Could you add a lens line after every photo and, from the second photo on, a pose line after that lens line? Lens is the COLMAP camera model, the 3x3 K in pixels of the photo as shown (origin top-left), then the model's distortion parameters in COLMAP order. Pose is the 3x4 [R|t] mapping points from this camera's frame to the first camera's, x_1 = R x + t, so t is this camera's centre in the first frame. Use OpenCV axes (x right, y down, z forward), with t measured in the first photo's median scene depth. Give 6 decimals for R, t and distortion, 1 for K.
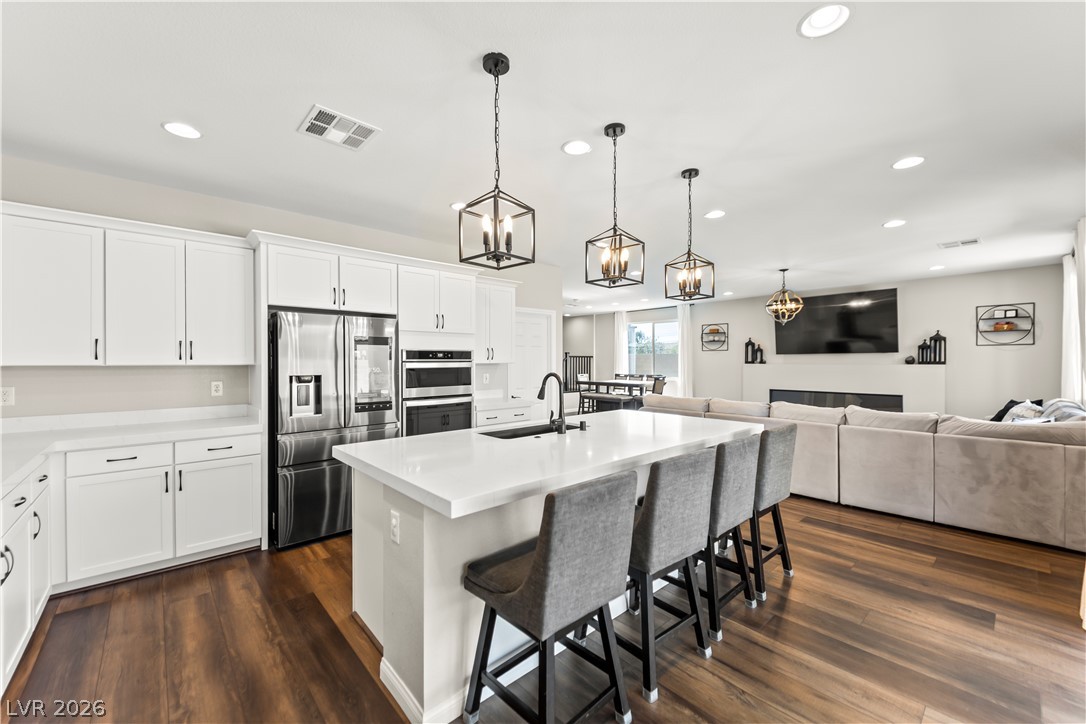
lens RADIAL K [[431.2, 0, 544.9], [0, 431.2, 355.2], [0, 0, 1]] dist [0.015647, -0.008304]
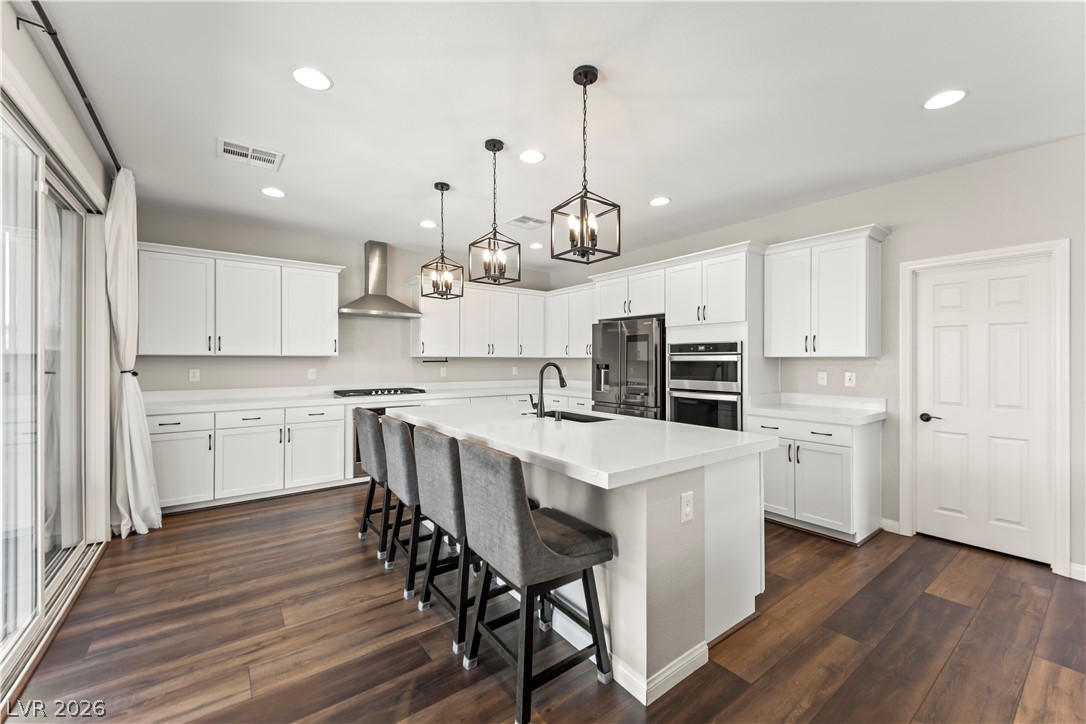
lens RADIAL K [[431.2, 0, 541.8], [0, 431.2, 360.4], [0, 0, 1]] dist [0.015647, -0.008304]
pose [[-0.104698, 0.001655, -0.994503, 0.349202], [0.010371, 0.999946, 0.000572, 0.010818], [0.994450, -0.010254, -0.104710, 0.345434]]
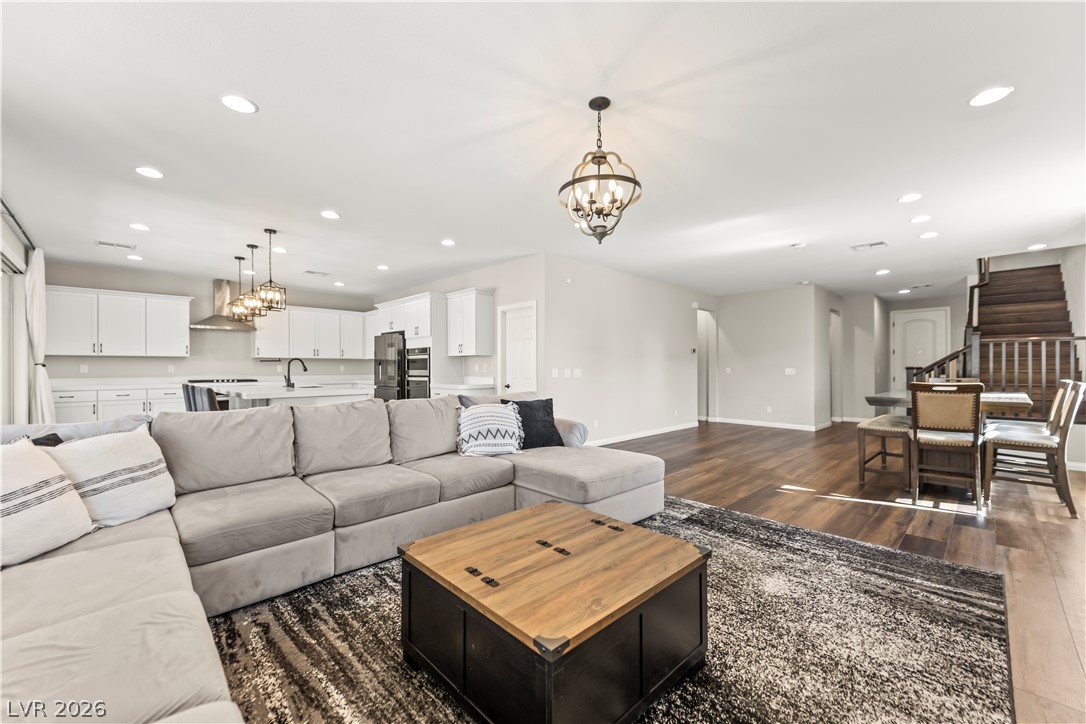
lens RADIAL K [[431.2, 0, 541.8], [0, 431.2, 368.2], [0, 0, 1]] dist [0.015647, -0.008304]
pose [[0.025634, 0.004605, -0.999661, 0.663330], [0.014840, 0.999877, 0.004986, 0.029983], [0.999561, -0.014962, 0.025562, 0.665762]]
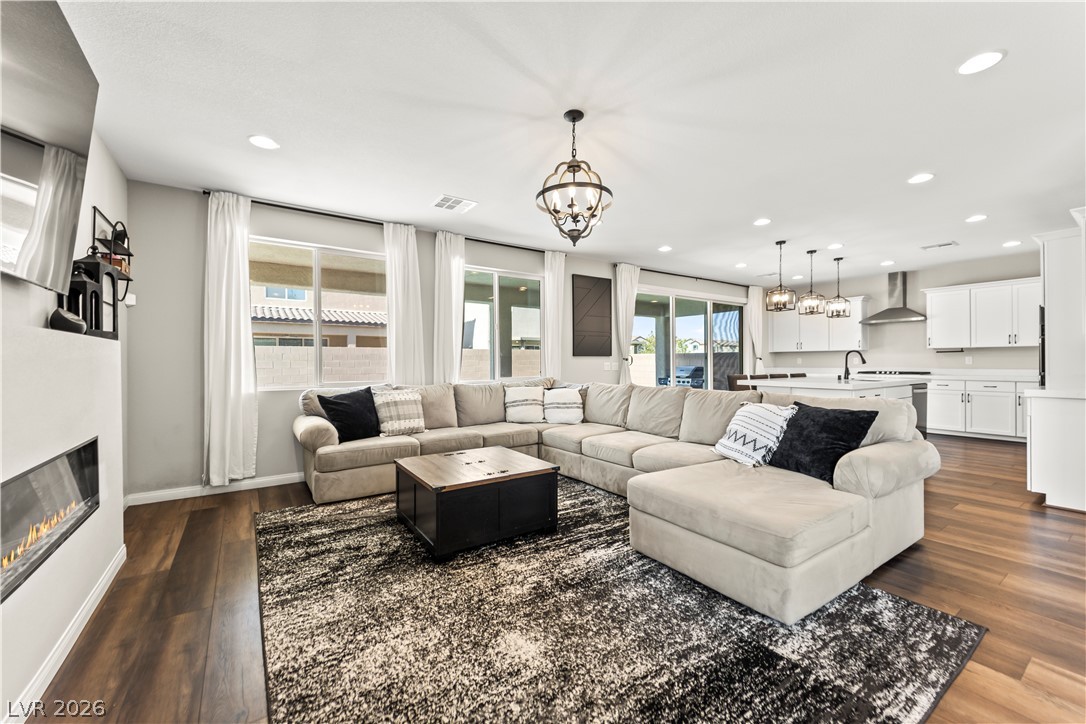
lens RADIAL K [[431.2, 0, 544.6], [0, 431.2, 360.3], [0, 0, 1]] dist [0.015647, -0.008304]
pose [[-0.989986, 0.007611, 0.140960, 0.367561], [0.005278, 0.999843, -0.016912, 0.035923], [-0.141066, -0.015998, -0.989871, 1.006112]]
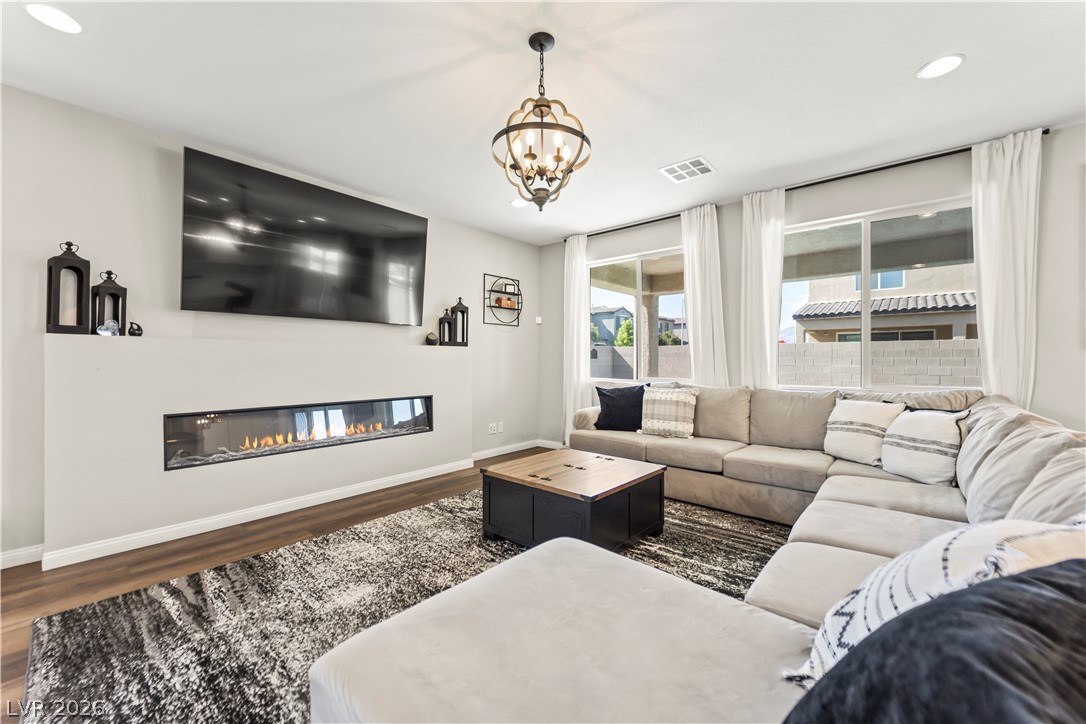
lens RADIAL K [[431.2, 0, 544.9], [0, 431.2, 362.2], [0, 0, 1]] dist [0.015647, -0.008304]
pose [[-0.118306, -0.005200, 0.992964, 0.158563], [-0.014806, 0.999884, 0.003472, 0.032394], [-0.992867, -0.014291, -0.118369, 0.735218]]
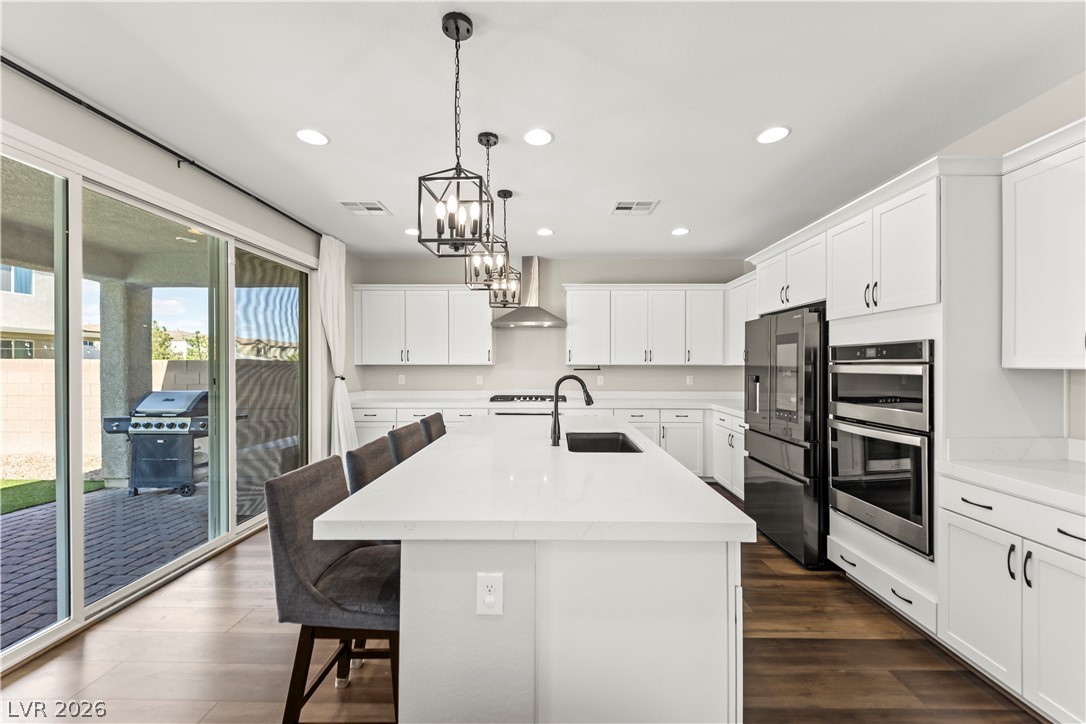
lens RADIAL K [[431.2, 0, 548.6], [0, 431.2, 365.1], [0, 0, 1]] dist [0.015647, -0.008304]
pose [[-0.688547, 0.003648, -0.725183, 0.226618], [0.009742, 0.999944, -0.004220, 0.007243], [0.725127, -0.009971, -0.688543, 0.503898]]
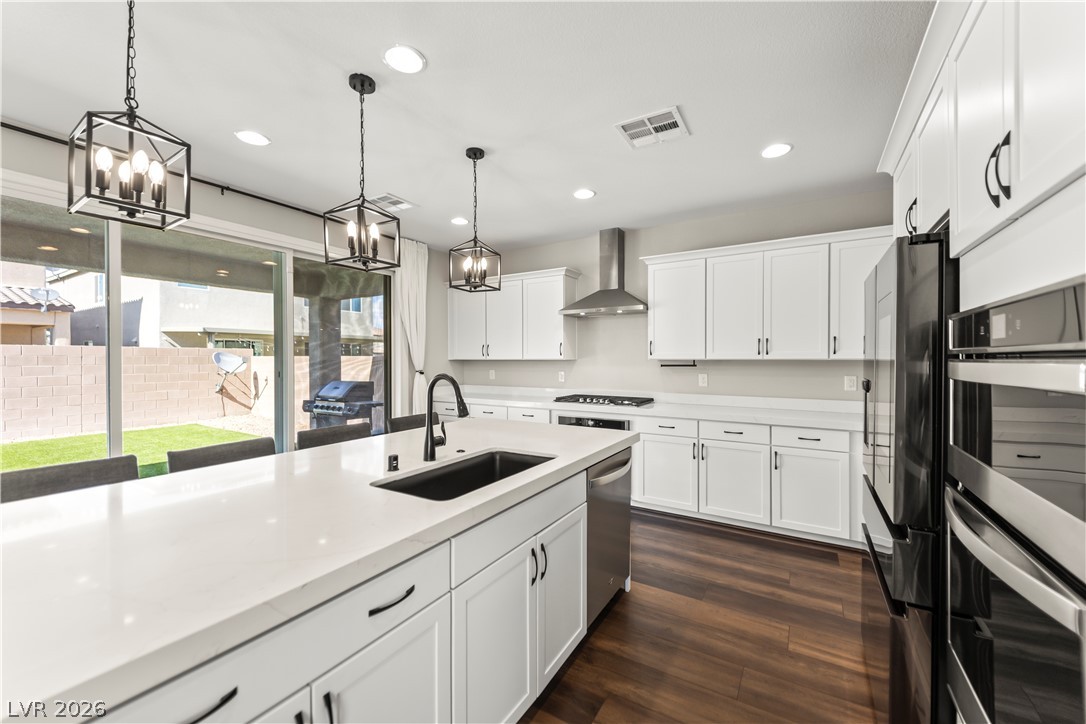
lens RADIAL K [[431.2, 0, 543.0], [0, 431.2, 362.6], [0, 0, 1]] dist [0.015647, -0.008304]
pose [[-0.963365, 0.005908, -0.268128, 0.016809], [0.007050, 0.999970, -0.003298, 0.008447], [0.268100, -0.005067, -0.963378, 0.531342]]
